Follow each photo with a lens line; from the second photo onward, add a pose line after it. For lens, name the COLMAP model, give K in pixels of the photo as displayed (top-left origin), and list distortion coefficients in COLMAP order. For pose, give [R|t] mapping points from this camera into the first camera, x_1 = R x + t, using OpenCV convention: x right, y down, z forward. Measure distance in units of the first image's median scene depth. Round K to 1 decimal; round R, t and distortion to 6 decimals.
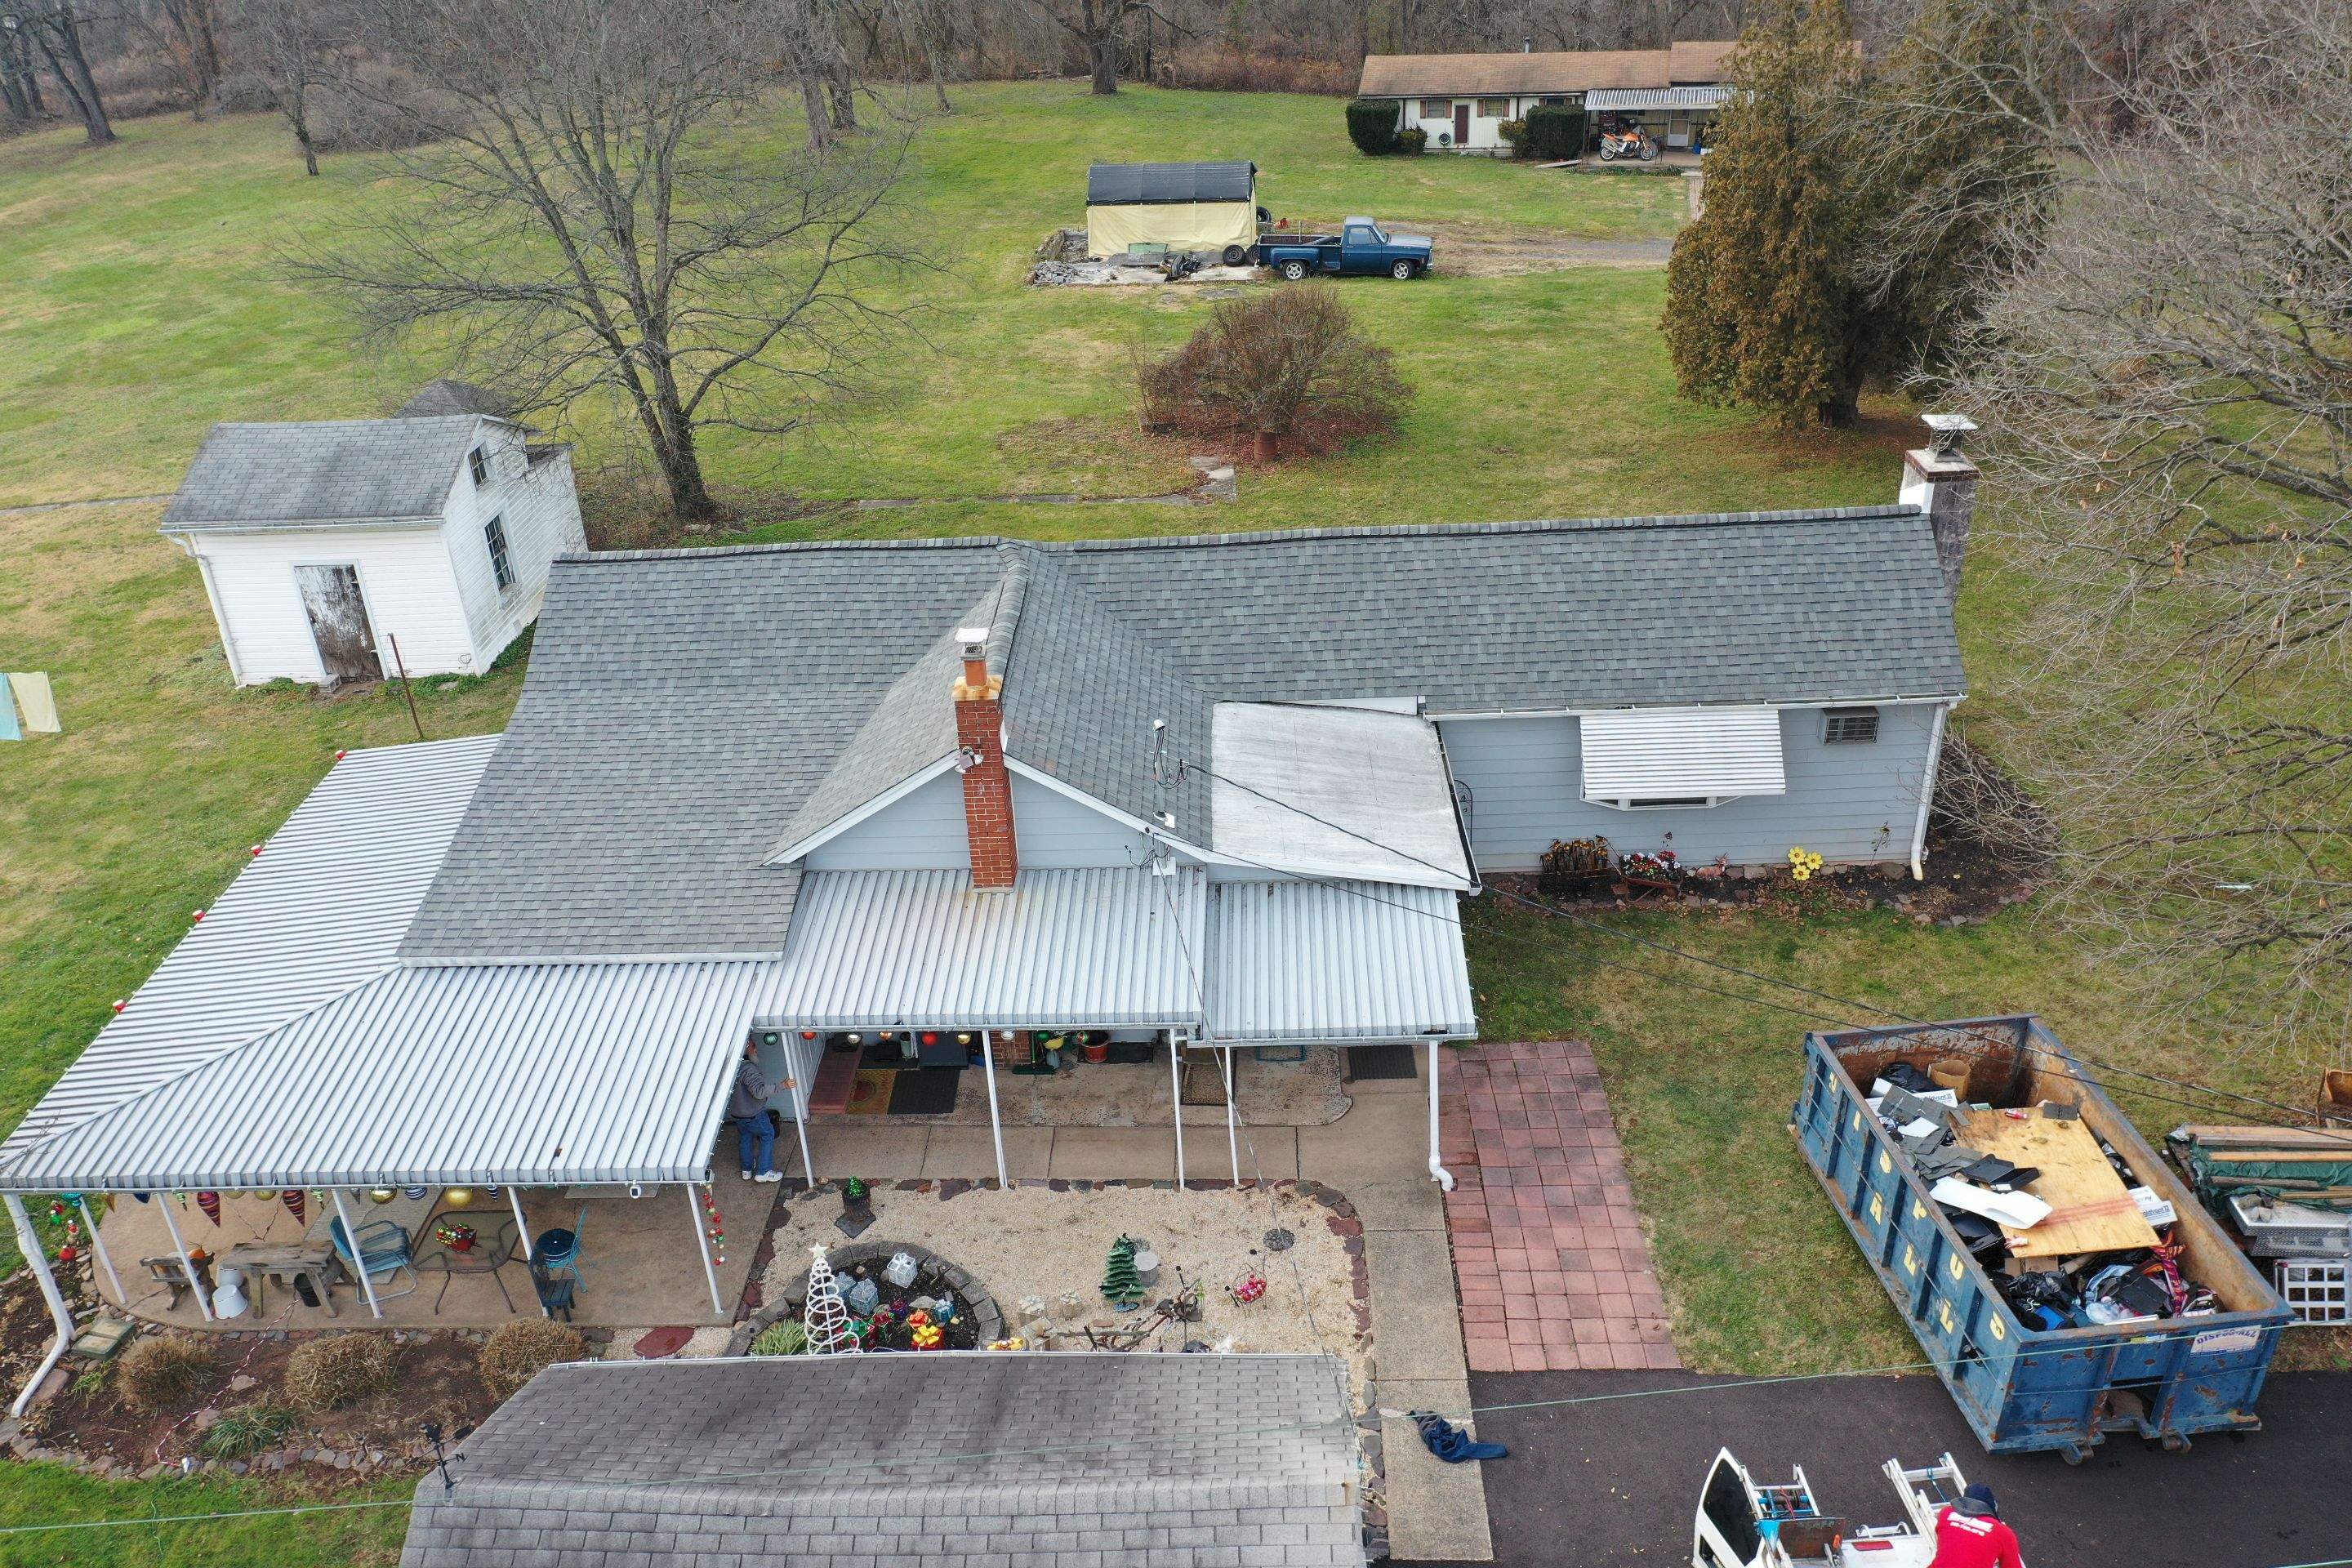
lens RADIAL K [[1898.6, 0, 1176.0], [0, 1898.6, 784.0], [0, 0, 1]] dist [0.007597, 0.002729]
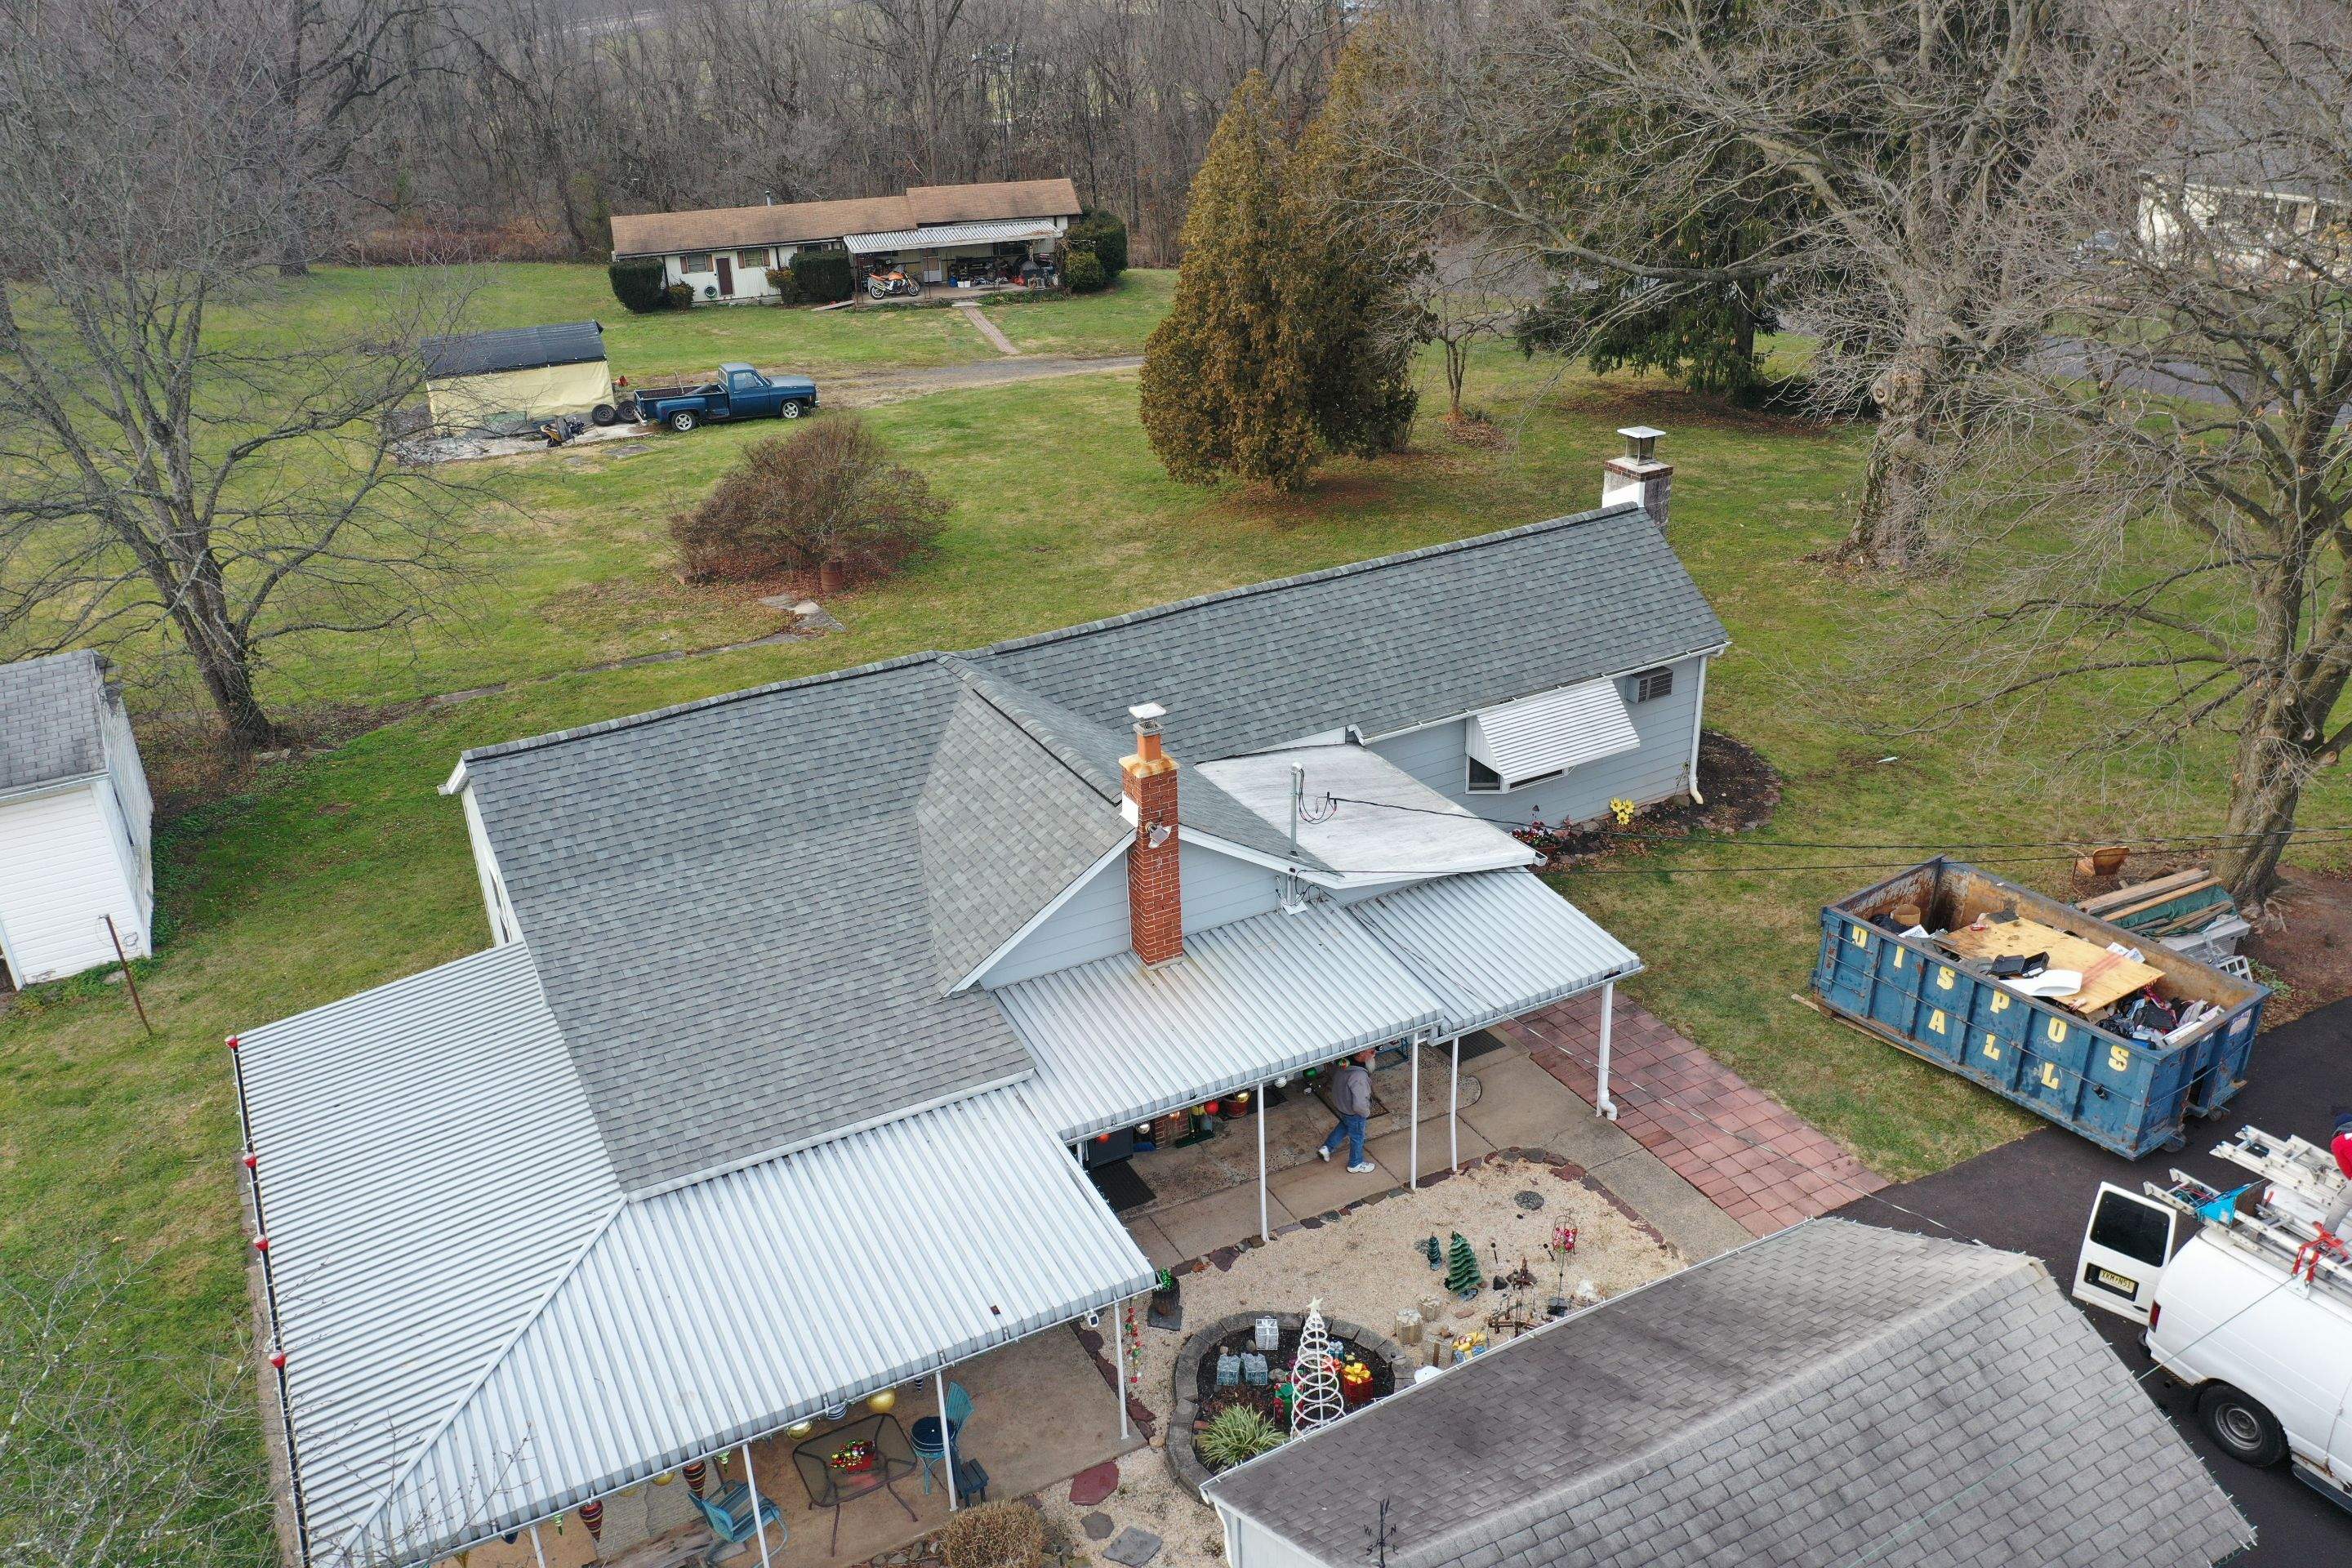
lens RADIAL K [[1898.6, 0, 1176.0], [0, 1898.6, 784.0], [0, 0, 1]] dist [0.007597, 0.002729]
pose [[0.865680, -0.194064, 0.461451, -0.367102], [0.230757, 0.972720, -0.023820, -0.007990], [-0.444240, 0.127104, 0.886846, 0.061217]]
